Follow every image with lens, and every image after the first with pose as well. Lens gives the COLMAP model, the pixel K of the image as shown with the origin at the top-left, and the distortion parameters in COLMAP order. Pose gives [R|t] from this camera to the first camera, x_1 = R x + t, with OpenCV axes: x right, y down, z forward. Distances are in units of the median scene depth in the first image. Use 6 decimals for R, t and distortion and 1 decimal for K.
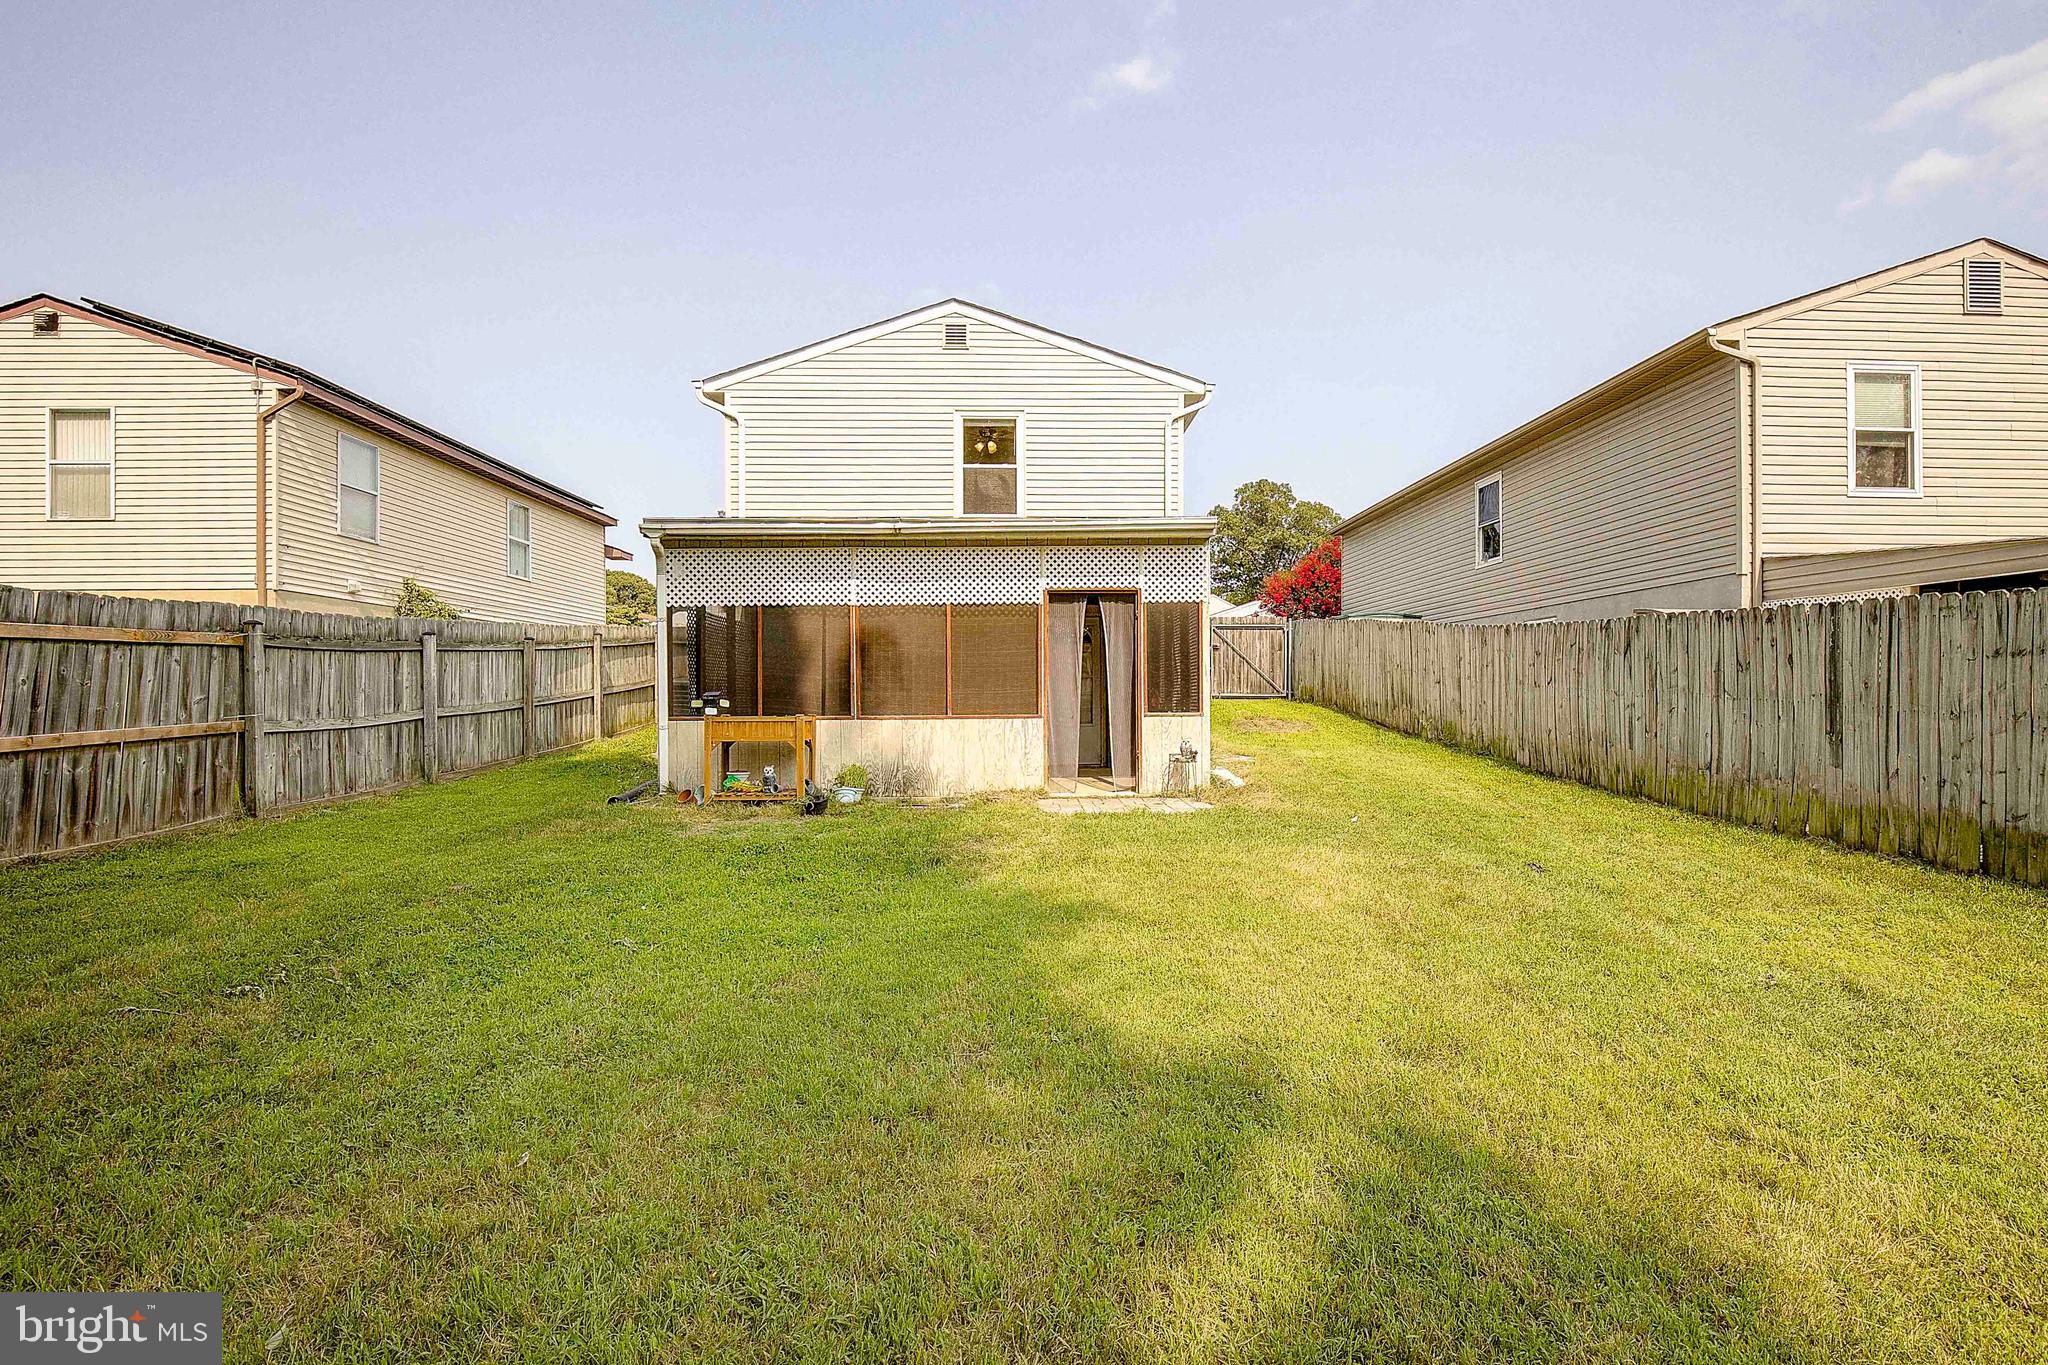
lens RADIAL K [[960.7, 0, 1029.8], [0, 960.7, 688.6], [0, 0, 1]] dist [-0.021645, 0.000740]
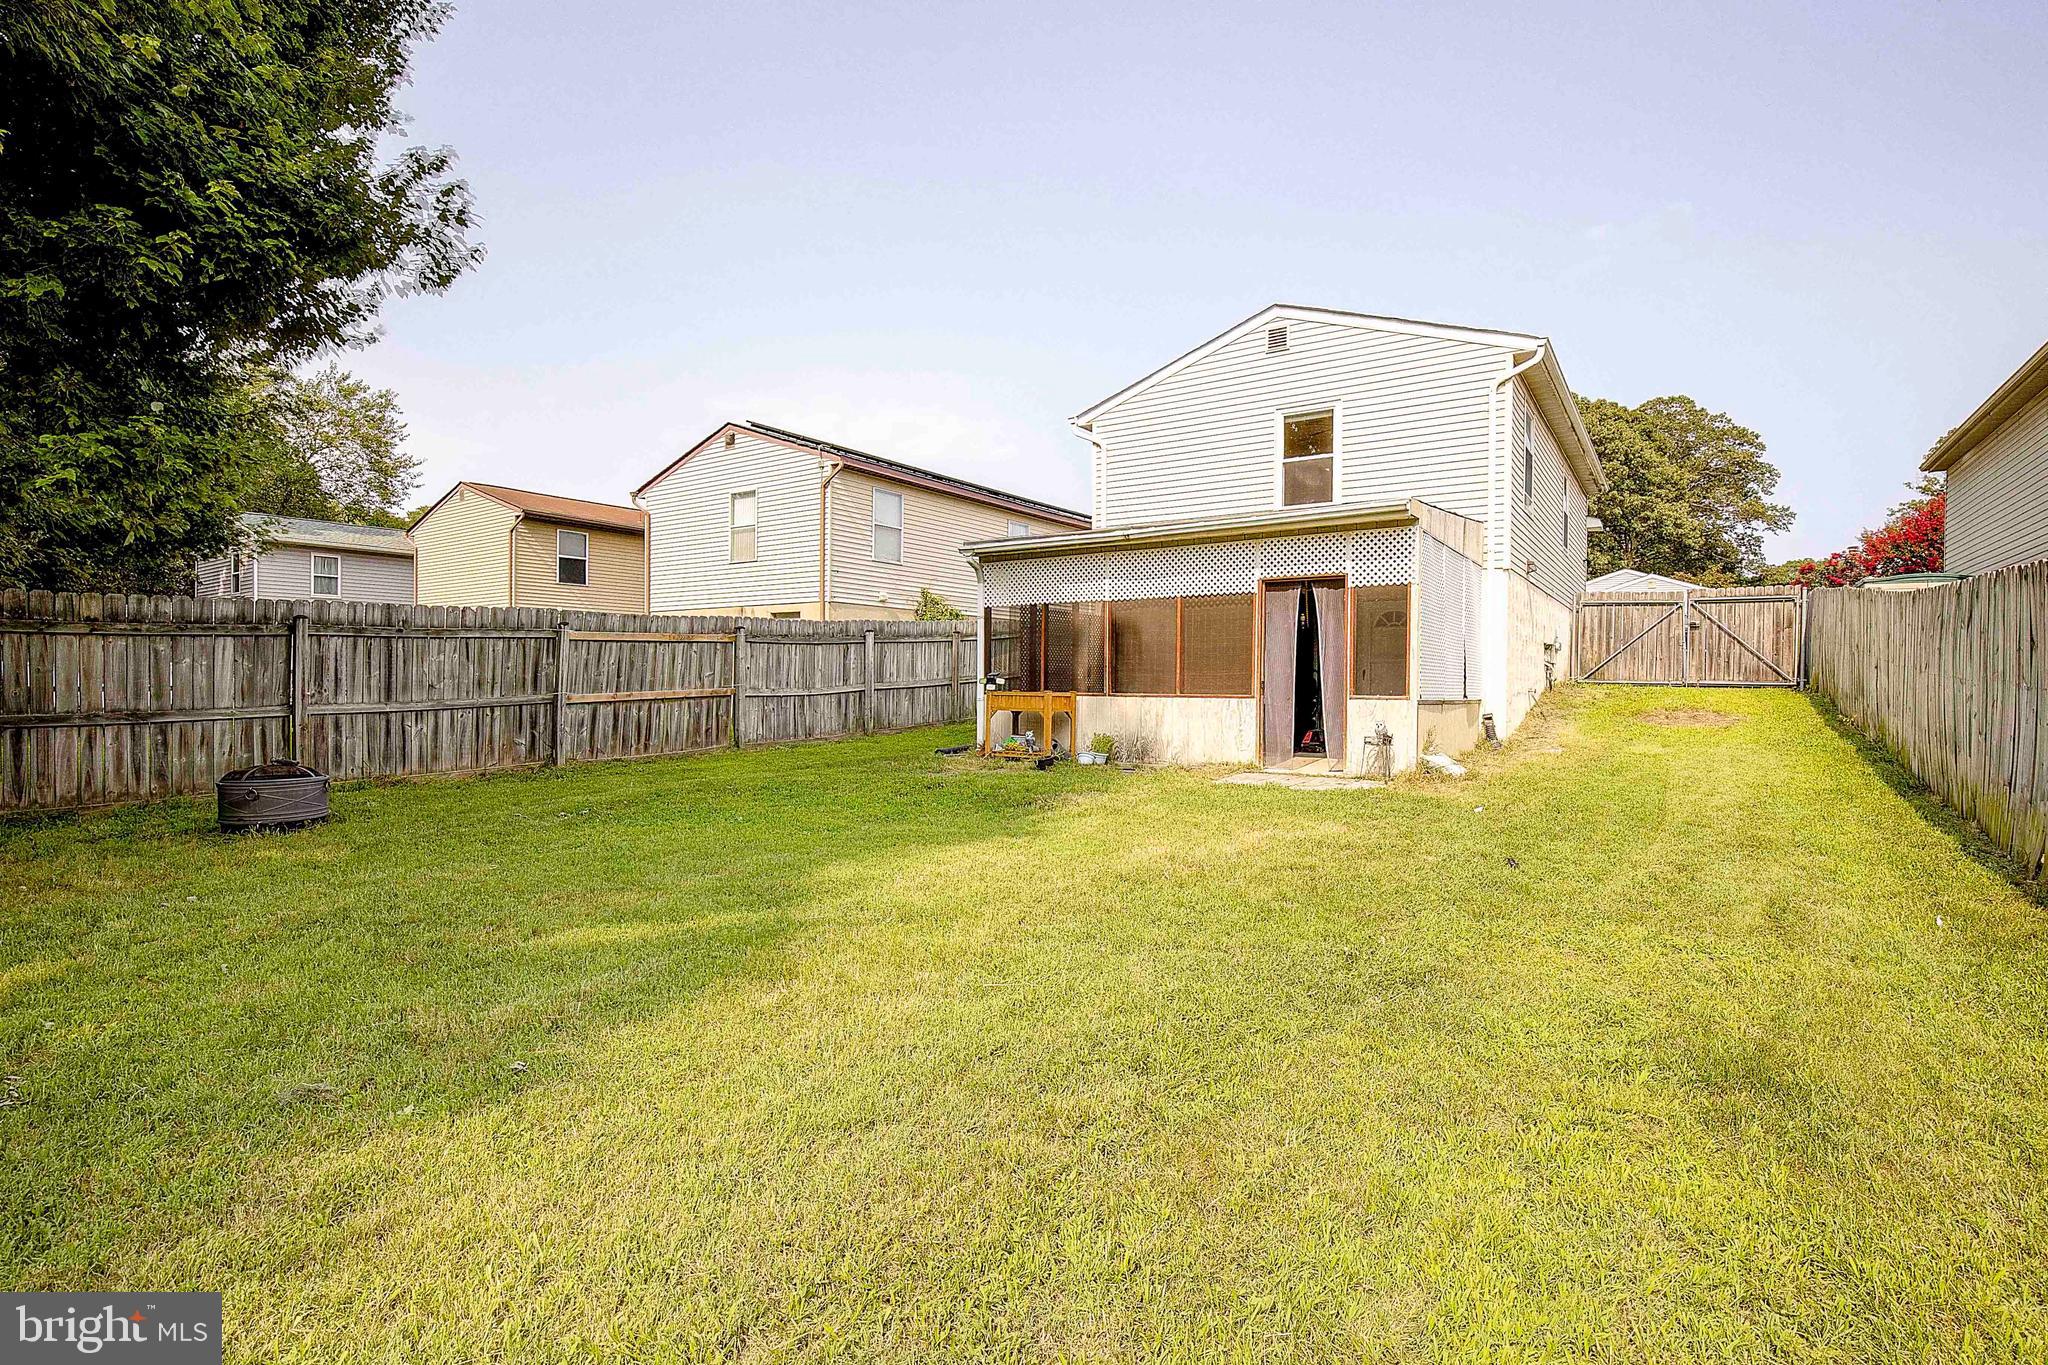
lens RADIAL K [[952.9, 0, 1024.0], [0, 952.9, 682.5], [0, 0, 1]] dist [-0.028741, 0.000119]
pose [[0.807342, 0.011725, -0.589967, 0.434047], [-0.005799, 0.999912, 0.011937, 0.001702], [0.590055, -0.006217, 0.807339, -0.019827]]
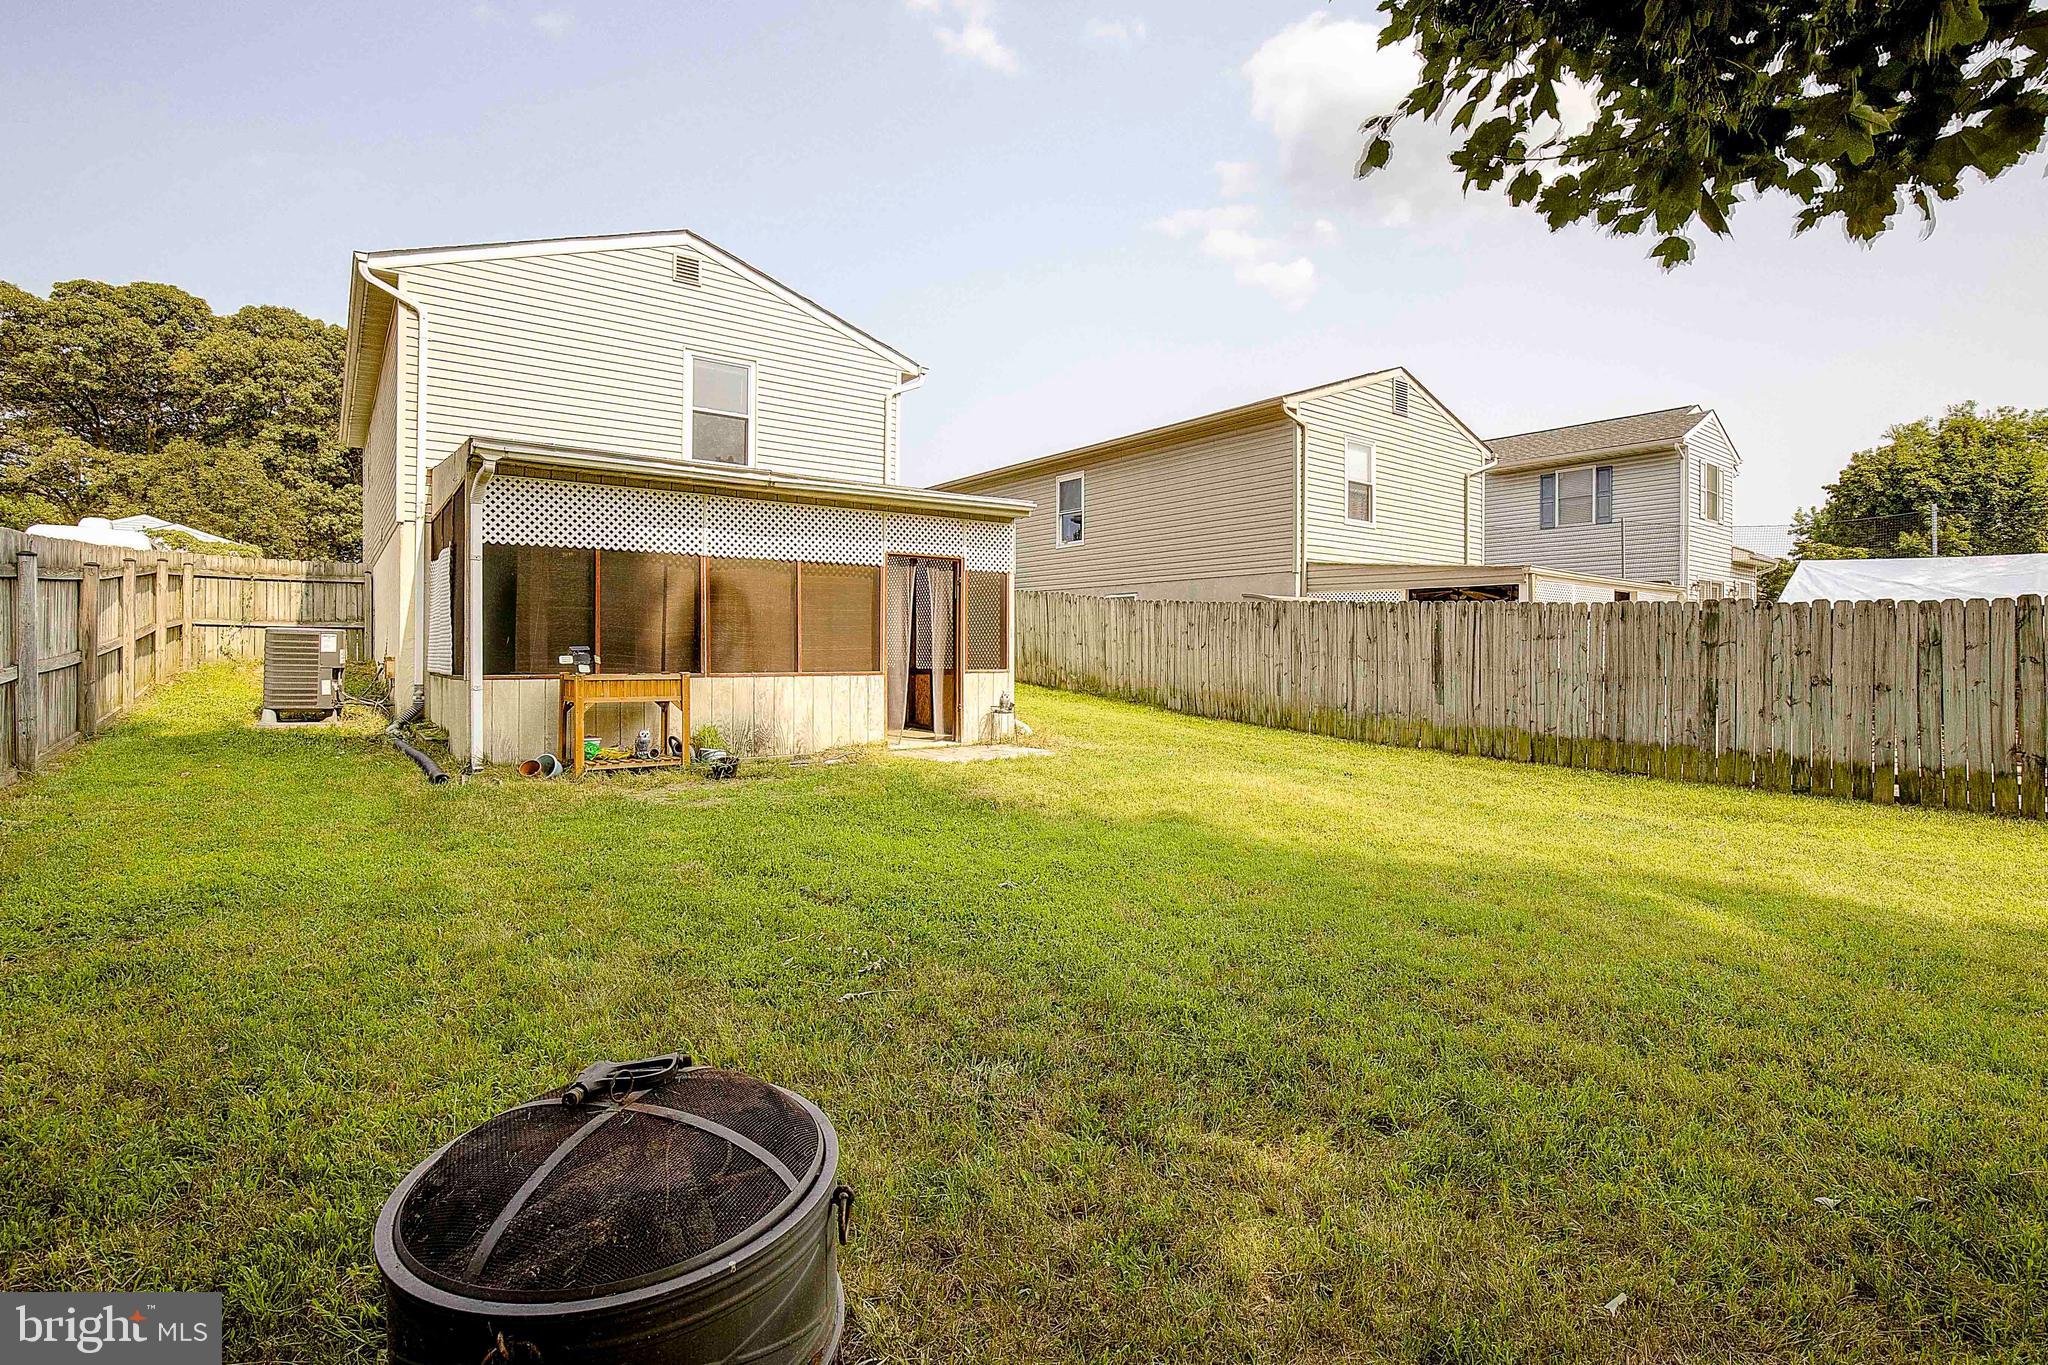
lens RADIAL K [[971.8, 0, 1019.1], [0, 971.8, 639.8], [0, 0, 1]] dist [-0.030329, 0.000260]
pose [[0.819255, 0.016627, 0.573189, -0.472910], [-0.015706, 0.999855, -0.006555, -0.003037], [-0.573215, -0.003633, 0.819397, 0.044195]]
